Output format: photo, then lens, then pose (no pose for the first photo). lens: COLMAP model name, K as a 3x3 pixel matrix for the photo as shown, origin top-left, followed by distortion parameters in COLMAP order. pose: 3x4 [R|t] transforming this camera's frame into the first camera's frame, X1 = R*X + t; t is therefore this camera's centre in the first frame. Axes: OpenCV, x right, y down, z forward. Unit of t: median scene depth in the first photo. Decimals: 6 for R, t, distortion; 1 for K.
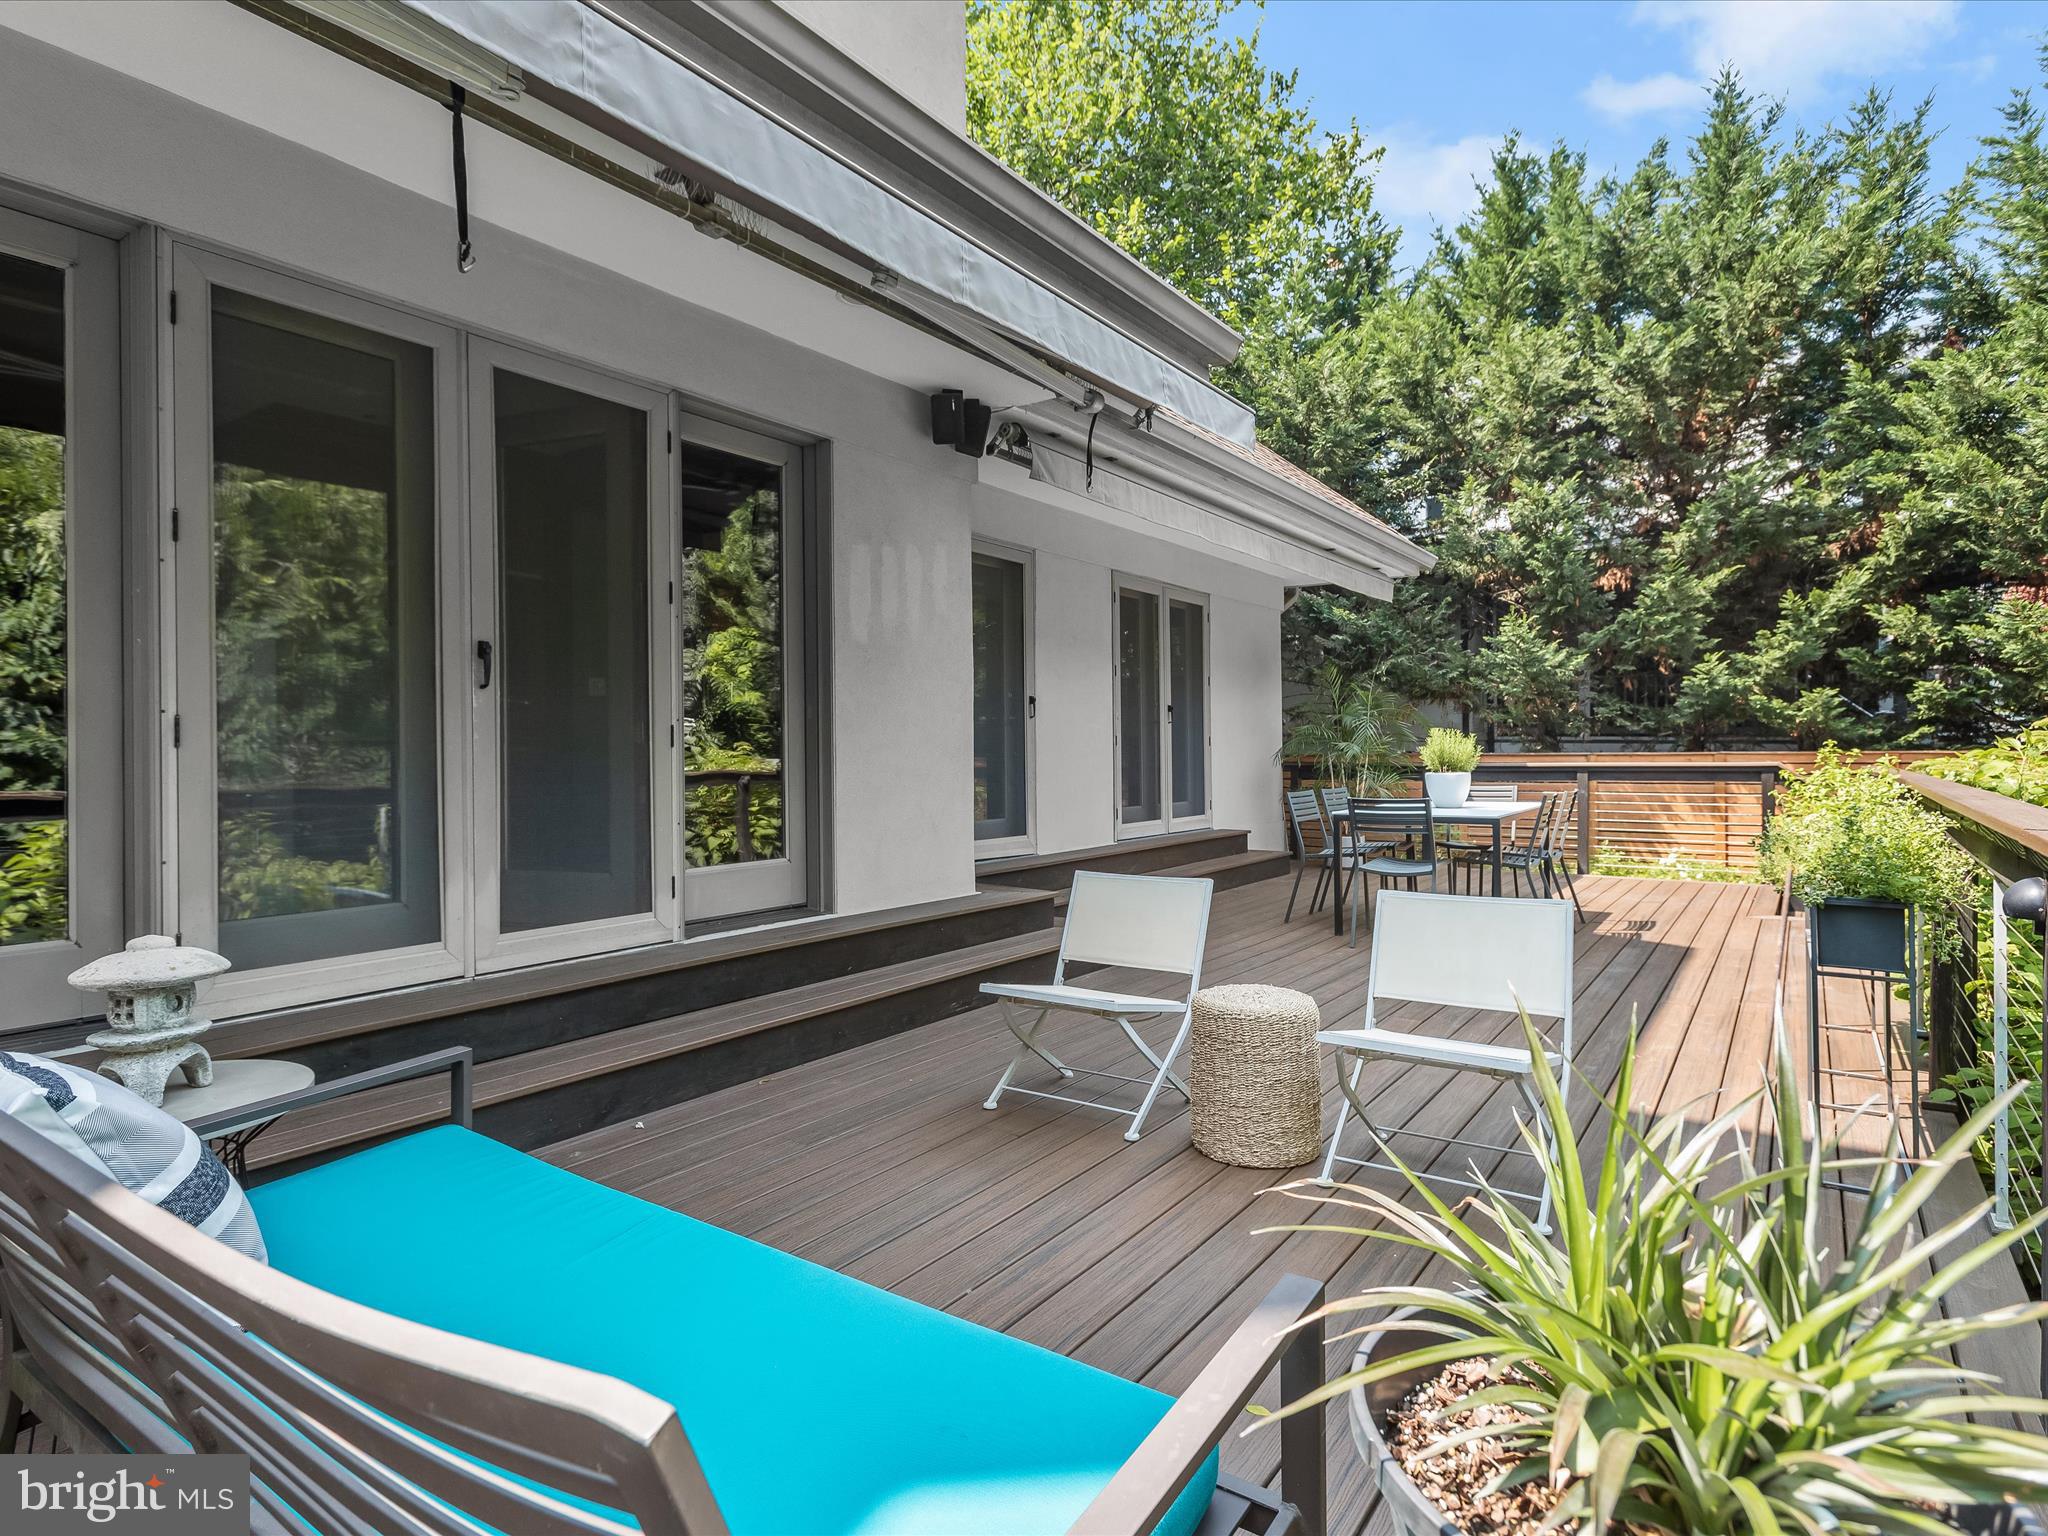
lens RADIAL K [[1102.4, 0, 1024.1], [0, 1102.4, 747.7], [0, 0, 1]] dist [0.016285, -0.001307]
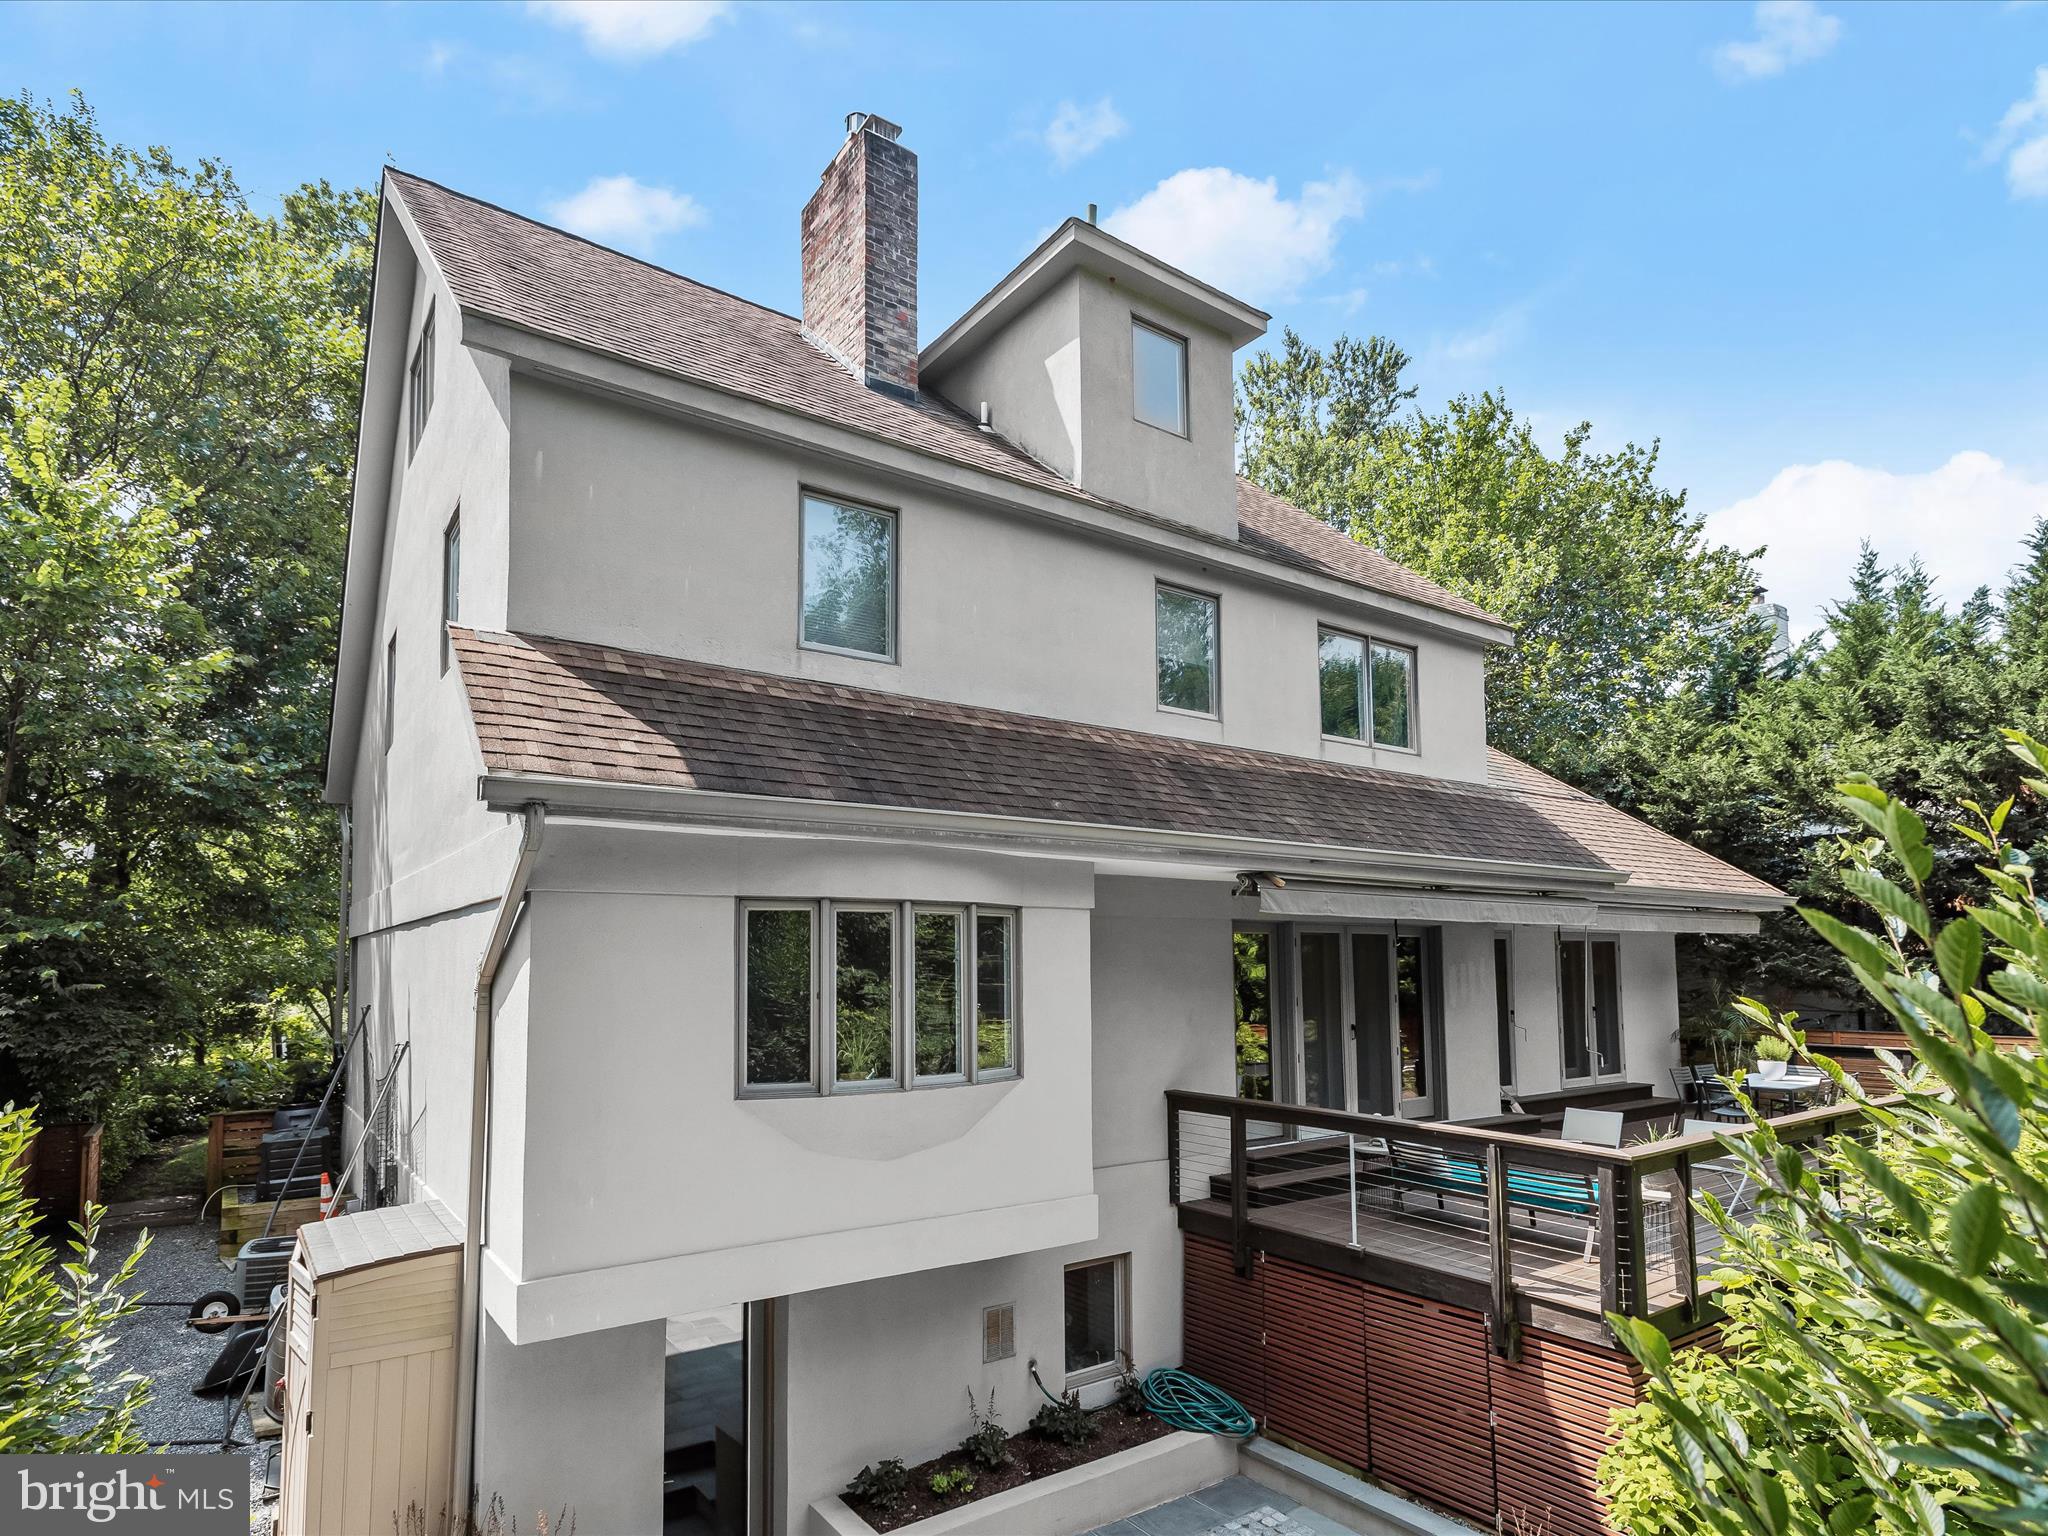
lens RADIAL K [[1128.7, 0, 1004.5], [0, 1128.7, 917.0], [0, 0, 1]] dist [0.020448, -0.001494]
pose [[0.945229, -0.019719, -0.325812, -0.154965], [0.004950, 0.998925, -0.046098, -0.106012], [0.326370, 0.041960, 0.944310, -0.949638]]
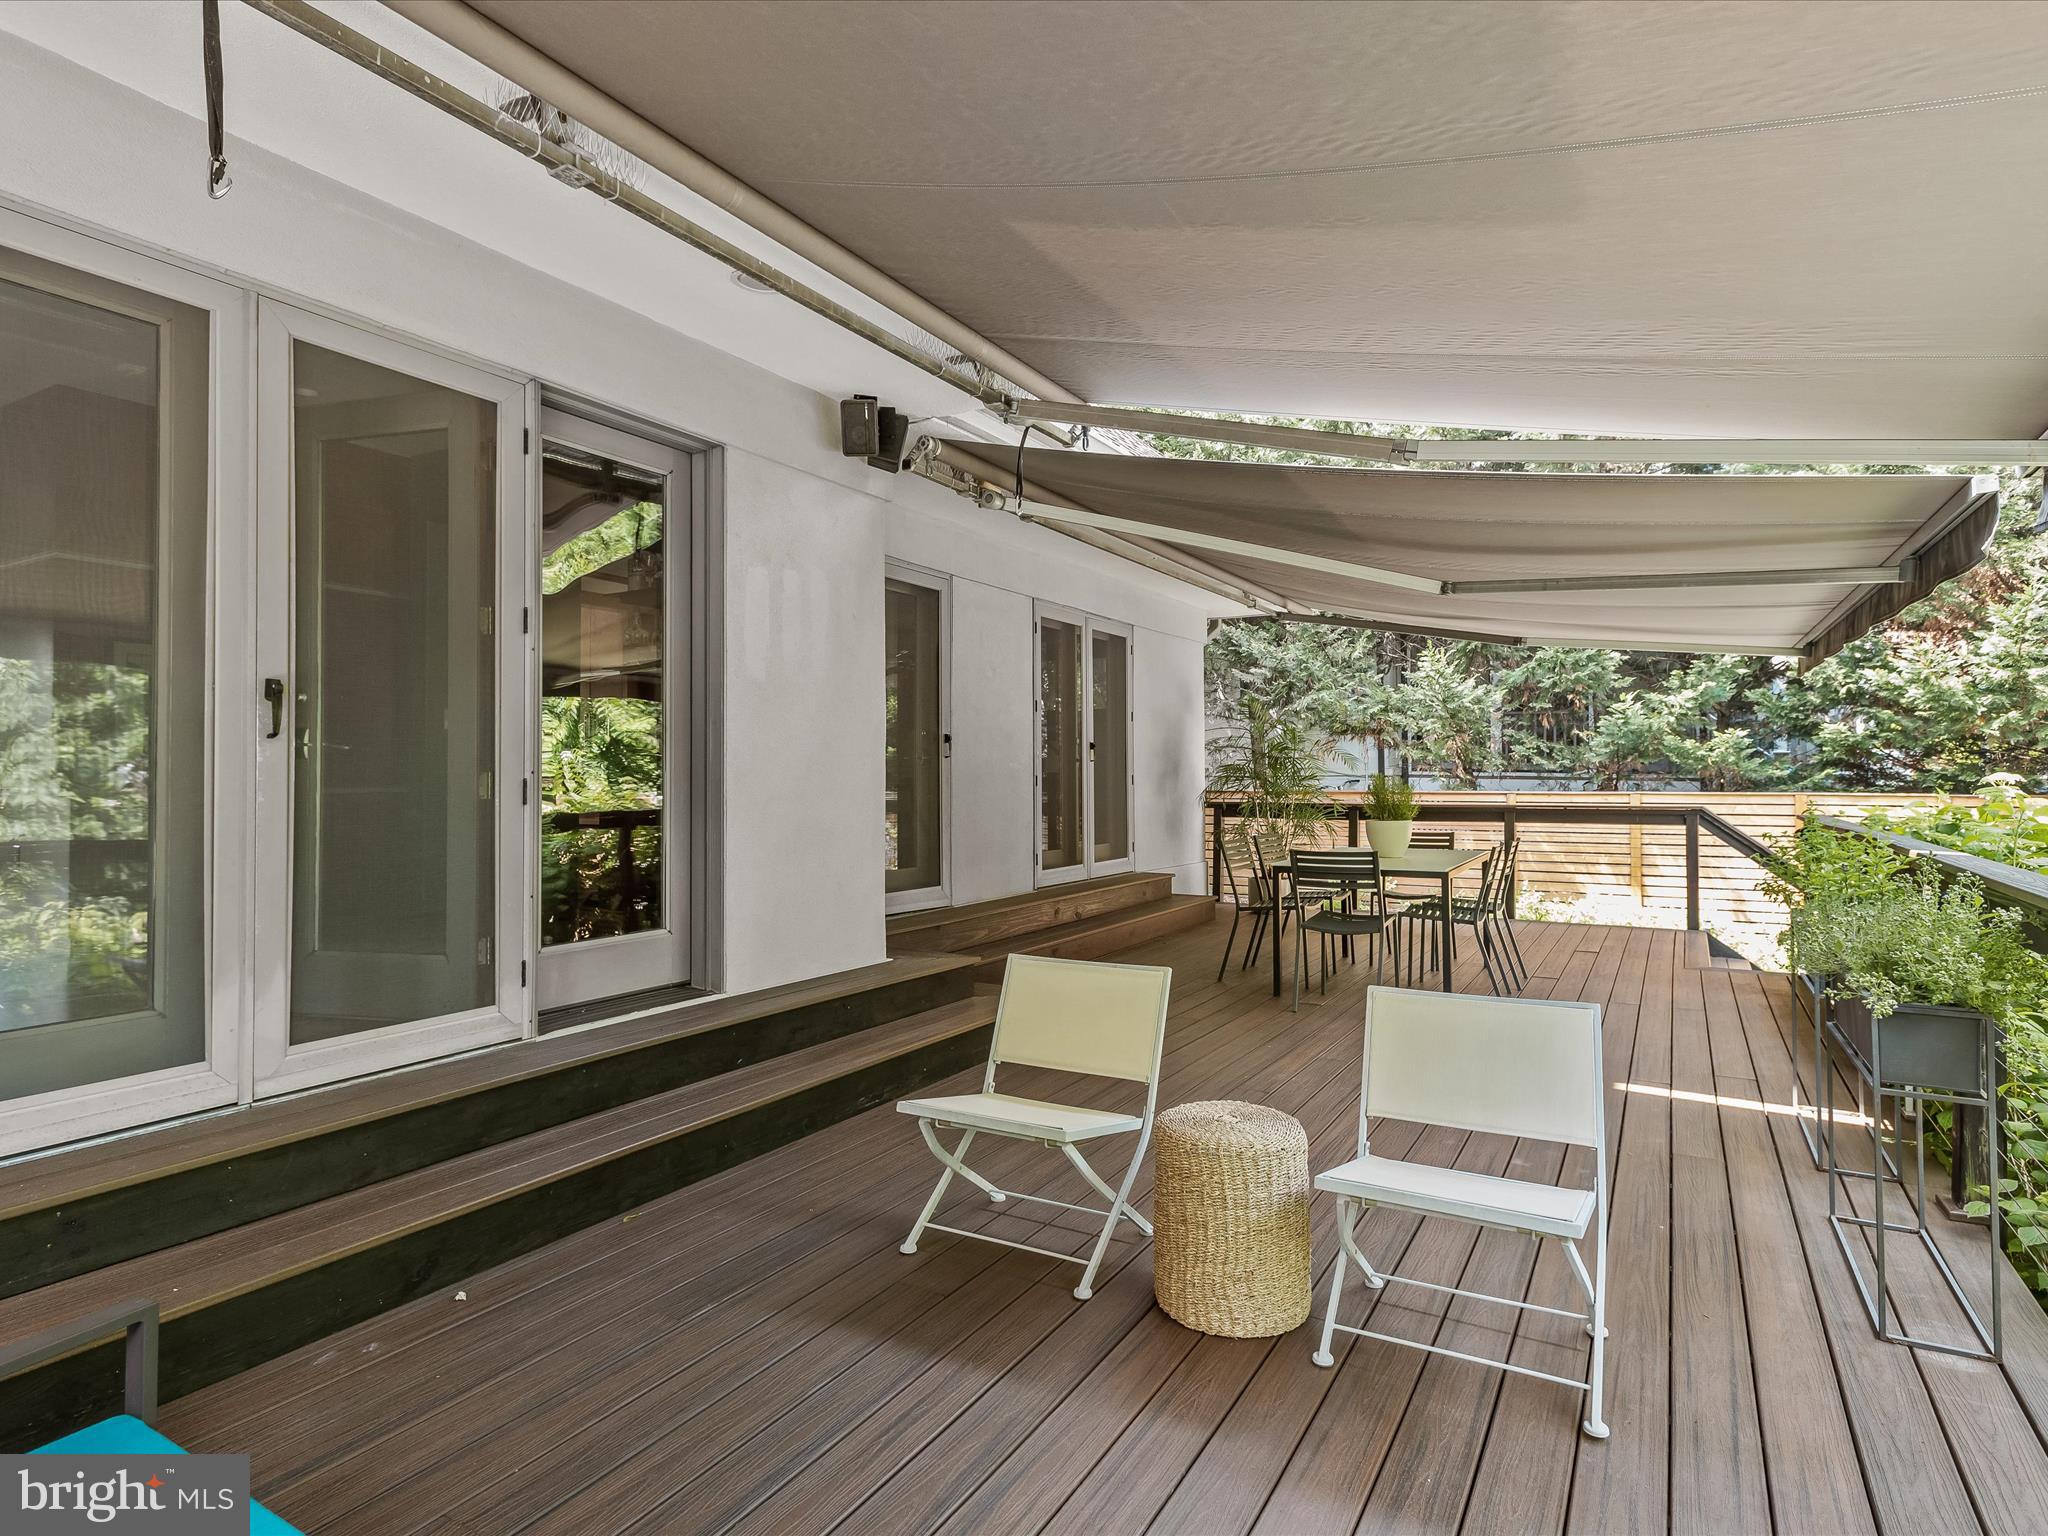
lens RADIAL K [[1102.4, 0, 1024.1], [0, 1102.4, 747.7], [0, 0, 1]] dist [0.016285, -0.001307]
pose [[0.996199, 0.007531, 0.086783, -0.008208], [-0.005734, 0.999764, -0.020938, -0.014485], [-0.086920, 0.020361, 0.996007, 0.068818]]
